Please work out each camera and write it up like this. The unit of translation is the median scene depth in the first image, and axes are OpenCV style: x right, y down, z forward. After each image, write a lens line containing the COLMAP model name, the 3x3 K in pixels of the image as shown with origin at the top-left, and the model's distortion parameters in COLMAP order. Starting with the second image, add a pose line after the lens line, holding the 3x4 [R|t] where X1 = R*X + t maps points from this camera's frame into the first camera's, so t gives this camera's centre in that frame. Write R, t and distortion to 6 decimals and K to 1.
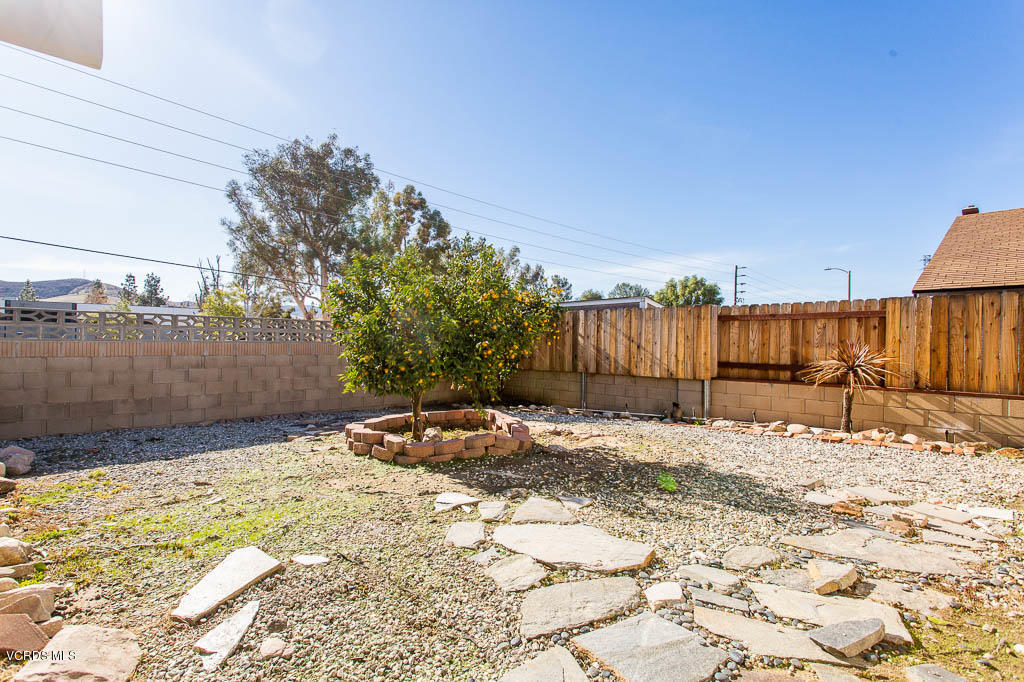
lens RADIAL K [[495.5, 0, 509.1], [0, 495.5, 347.3], [0, 0, 1]] dist [0.000868, 0.002862]
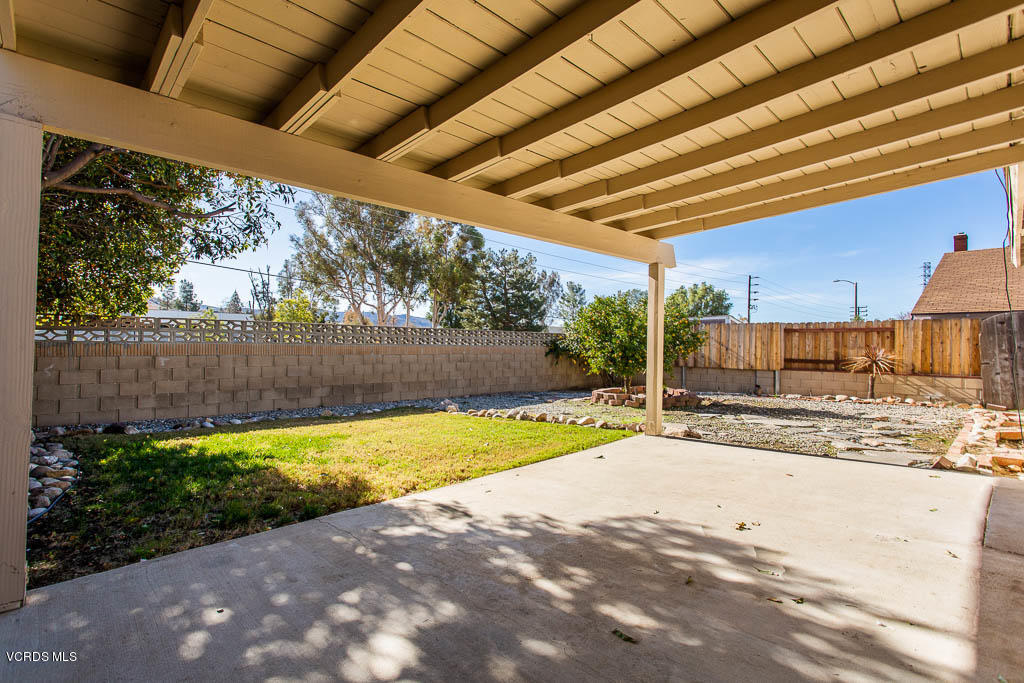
lens RADIAL K [[495.5, 0, 502.0], [0, 495.5, 346.7], [0, 0, 1]] dist [0.000868, 0.002862]
pose [[0.999937, 0.000957, -0.011167, -0.442309], [-0.001039, 0.999972, -0.007394, 0.004150], [0.011160, 0.007406, 0.999910, -0.557638]]
